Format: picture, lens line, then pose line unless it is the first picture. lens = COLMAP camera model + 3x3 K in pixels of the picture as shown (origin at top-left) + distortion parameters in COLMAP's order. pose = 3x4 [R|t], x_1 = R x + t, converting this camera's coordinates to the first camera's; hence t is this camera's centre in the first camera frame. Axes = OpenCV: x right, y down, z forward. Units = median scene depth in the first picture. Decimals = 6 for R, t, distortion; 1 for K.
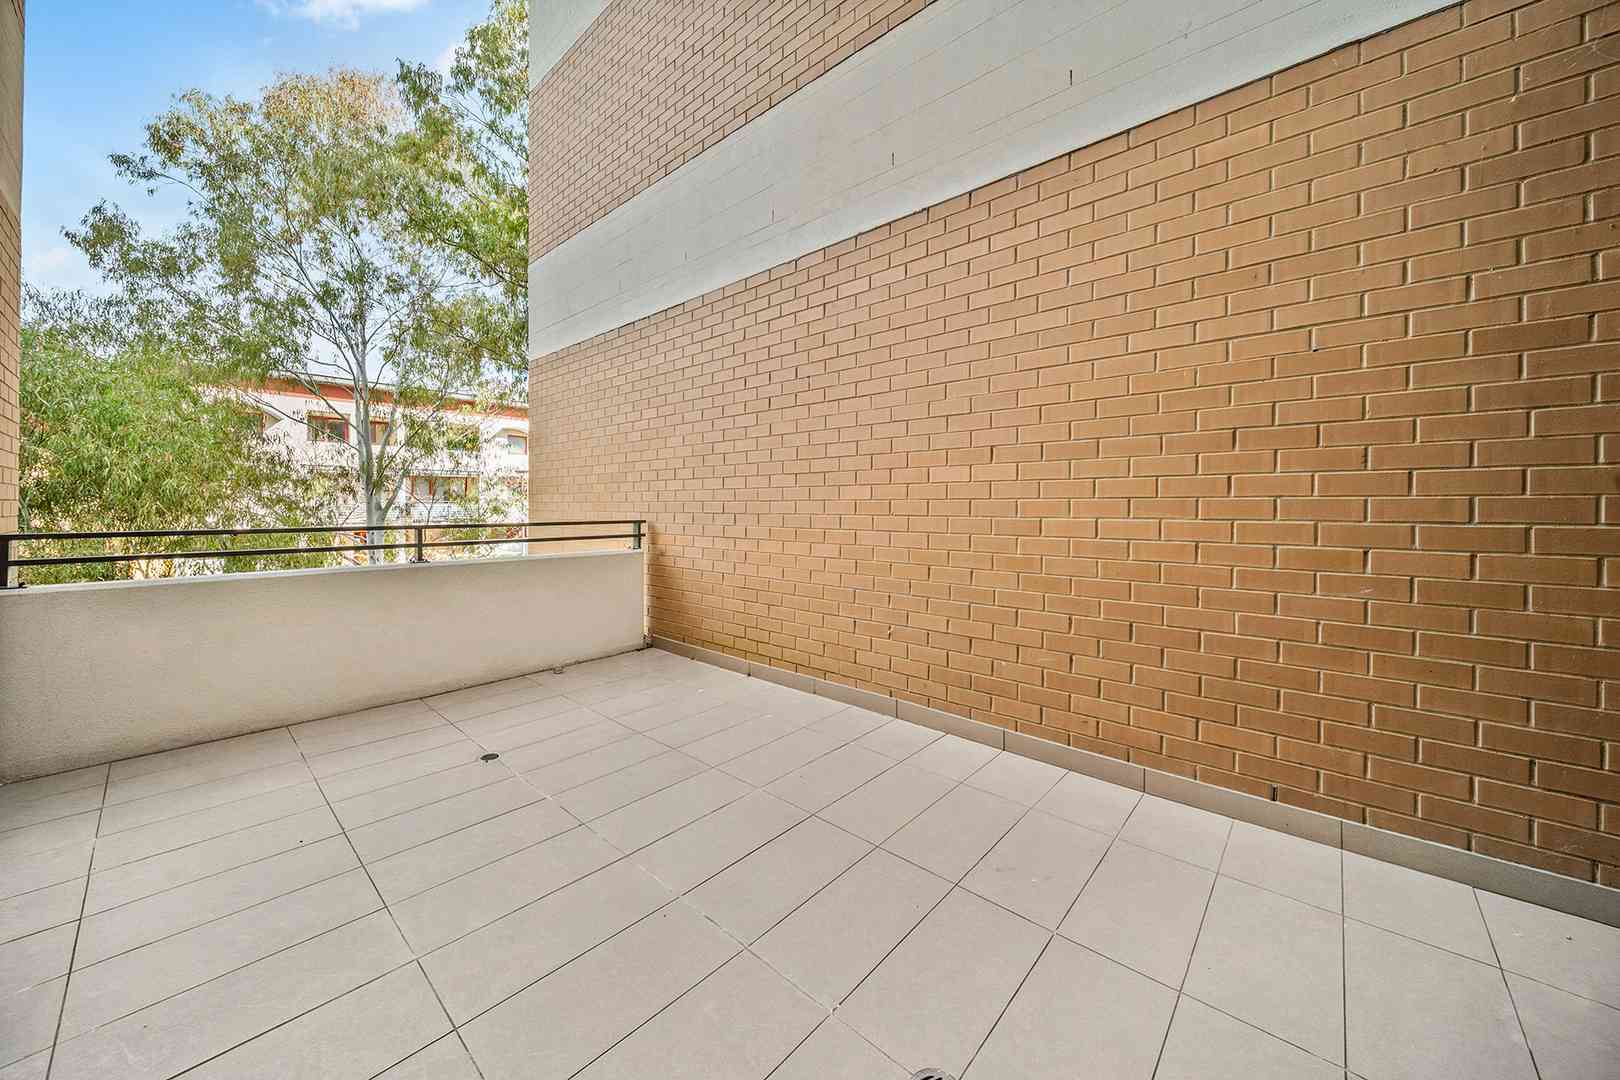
lens RADIAL K [[584.8, 0, 811.3], [0, 584.8, 515.5], [0, 0, 1]] dist [-0.000164, -0.000078]
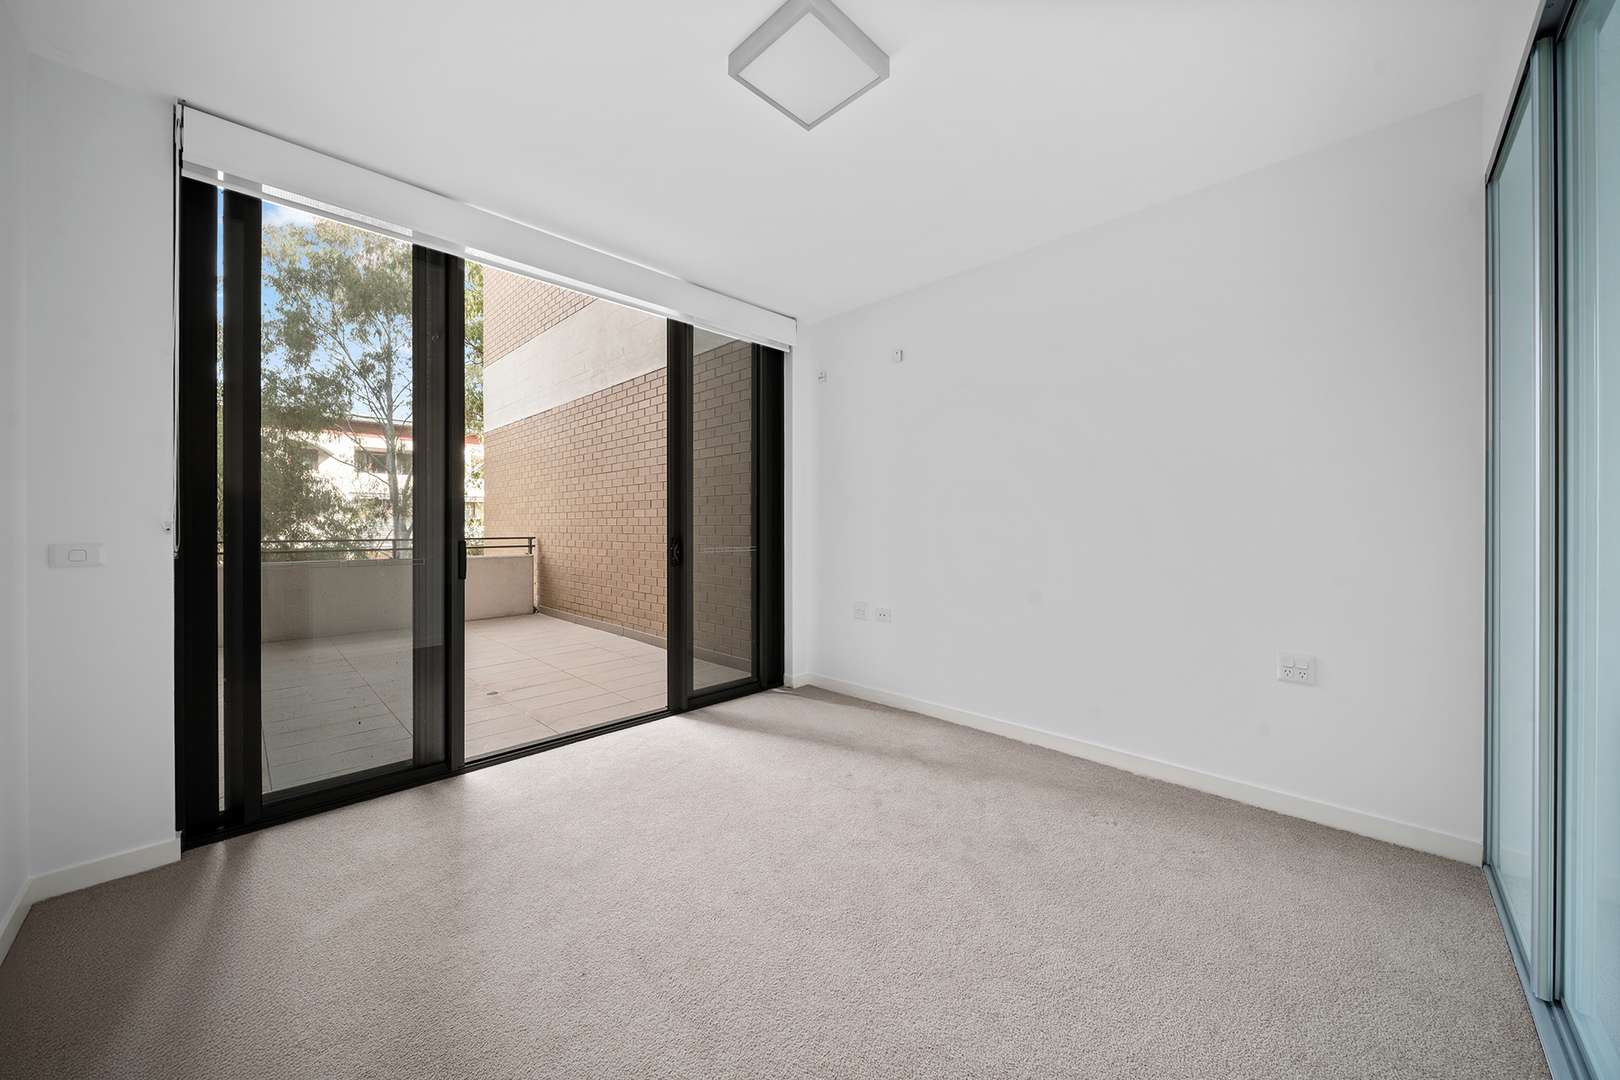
lens RADIAL K [[573.2, 0, 810.0], [0, 573.2, 540.0], [0, 0, 1]] dist [-0.000037, 0.000018]
pose [[0.998892, 0.000973, -0.047042, 0.271613], [-0.000667, 0.999979, 0.006520, 0.002543], [0.047047, -0.006482, 0.998872, -0.281652]]
